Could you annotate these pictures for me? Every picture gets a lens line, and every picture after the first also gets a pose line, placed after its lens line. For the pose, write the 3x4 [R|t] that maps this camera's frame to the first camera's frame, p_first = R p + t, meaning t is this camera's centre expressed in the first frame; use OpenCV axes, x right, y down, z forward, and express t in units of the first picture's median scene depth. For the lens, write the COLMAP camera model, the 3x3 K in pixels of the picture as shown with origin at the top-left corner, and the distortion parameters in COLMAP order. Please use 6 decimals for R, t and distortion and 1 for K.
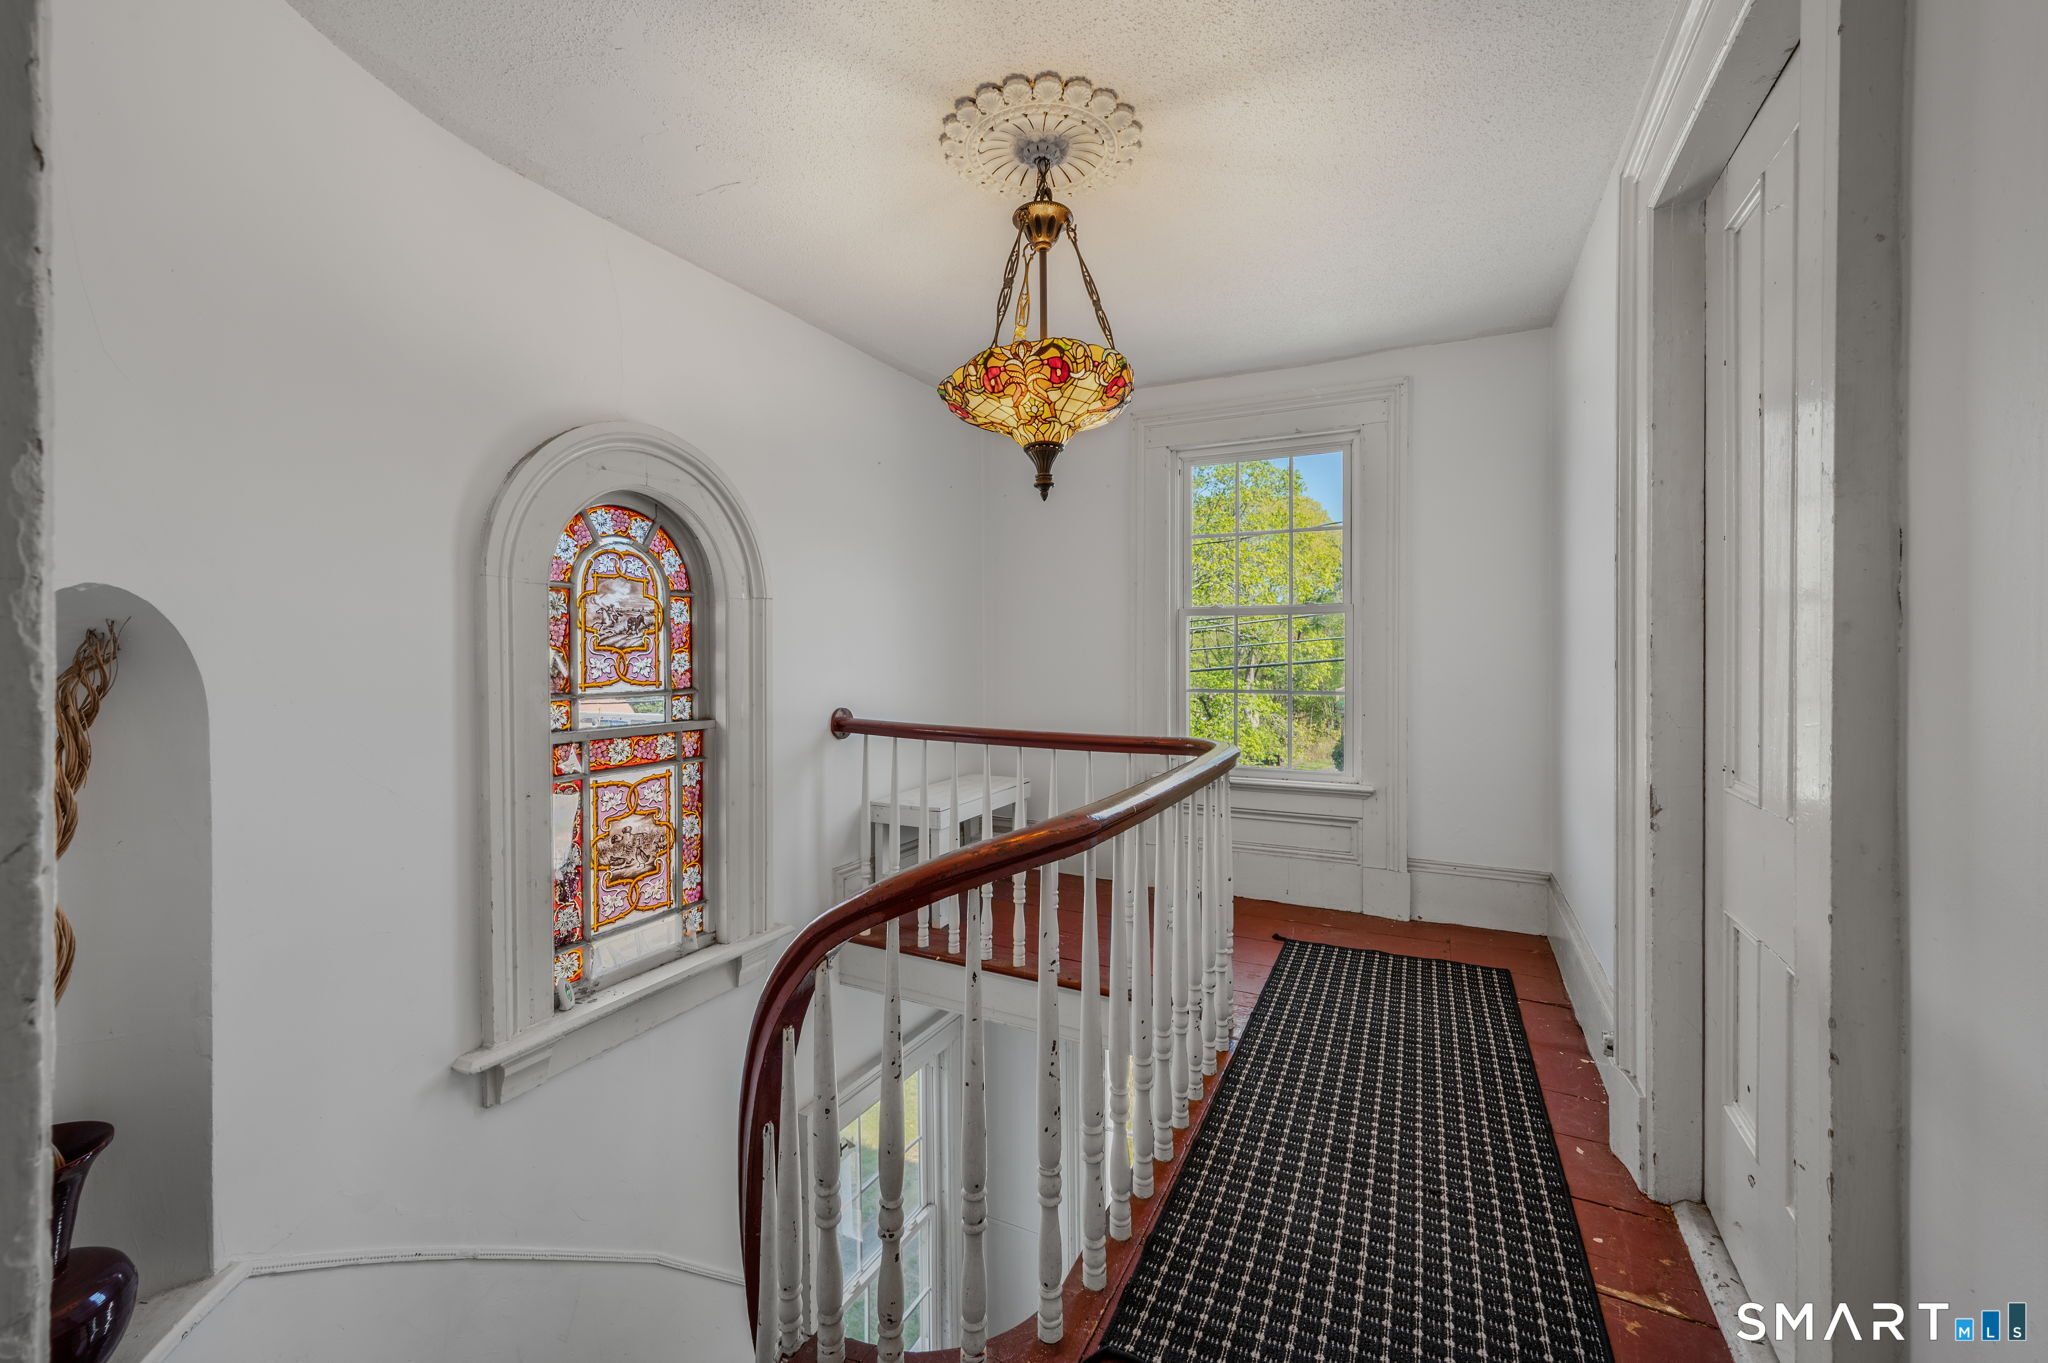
lens RADIAL K [[808.1, 0, 1033.8], [0, 808.1, 659.5], [0, 0, 1]] dist [0.000378, 0.000097]
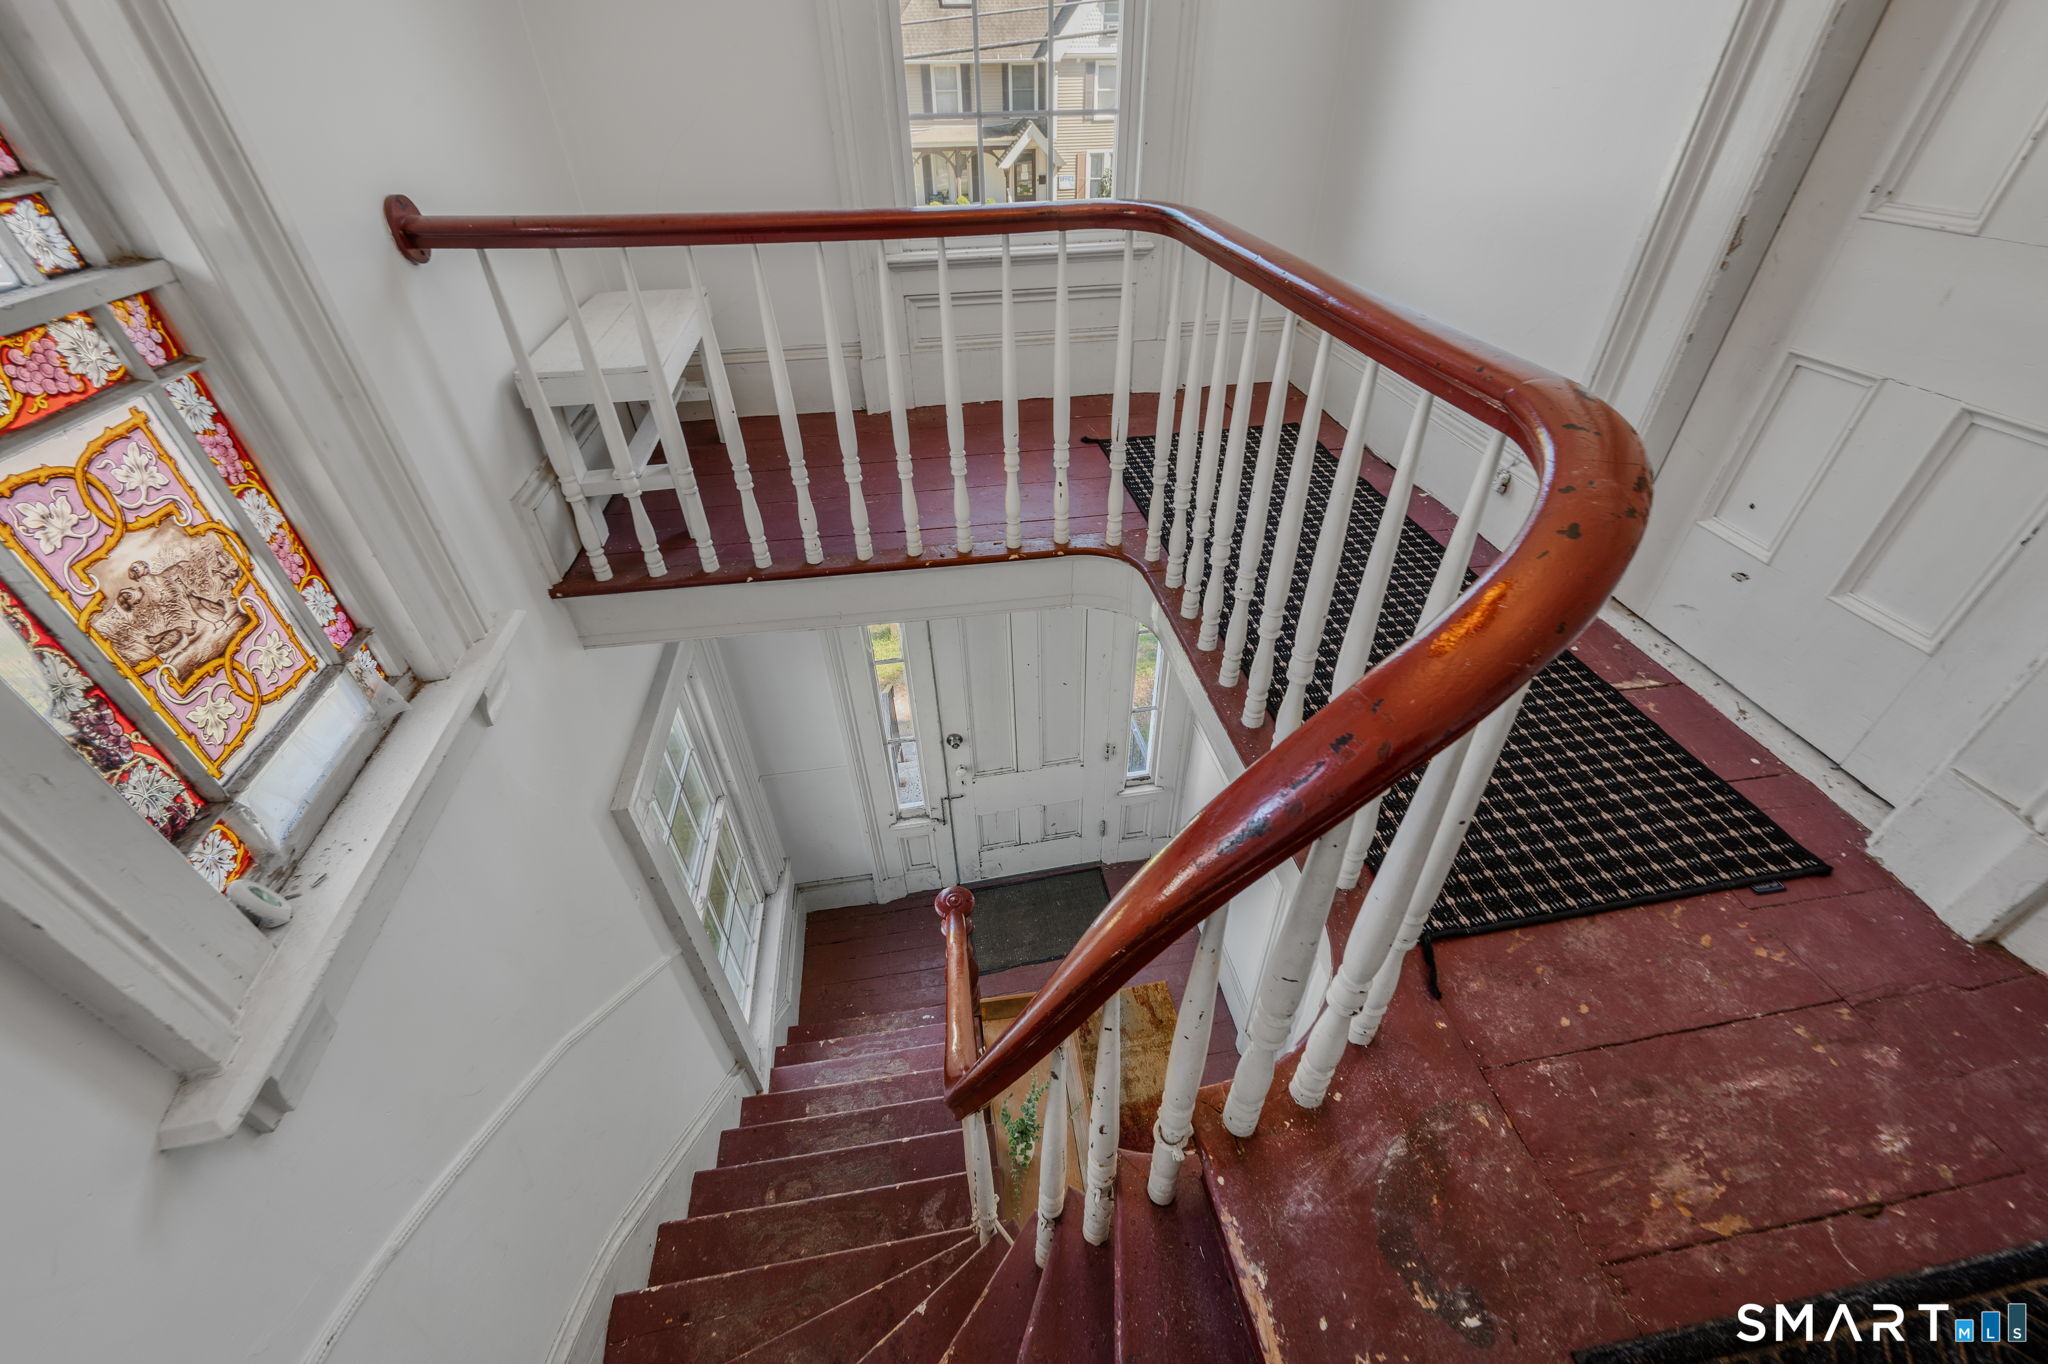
lens RADIAL K [[808.1, 0, 1033.8], [0, 808.1, 660.0], [0, 0, 1]] dist [0.000378, 0.000097]
pose [[0.816210, -0.355714, 0.455269, -0.311271], [0.016468, 0.801998, 0.597100, -0.000625], [-0.577521, -0.479861, 0.660456, 0.396759]]
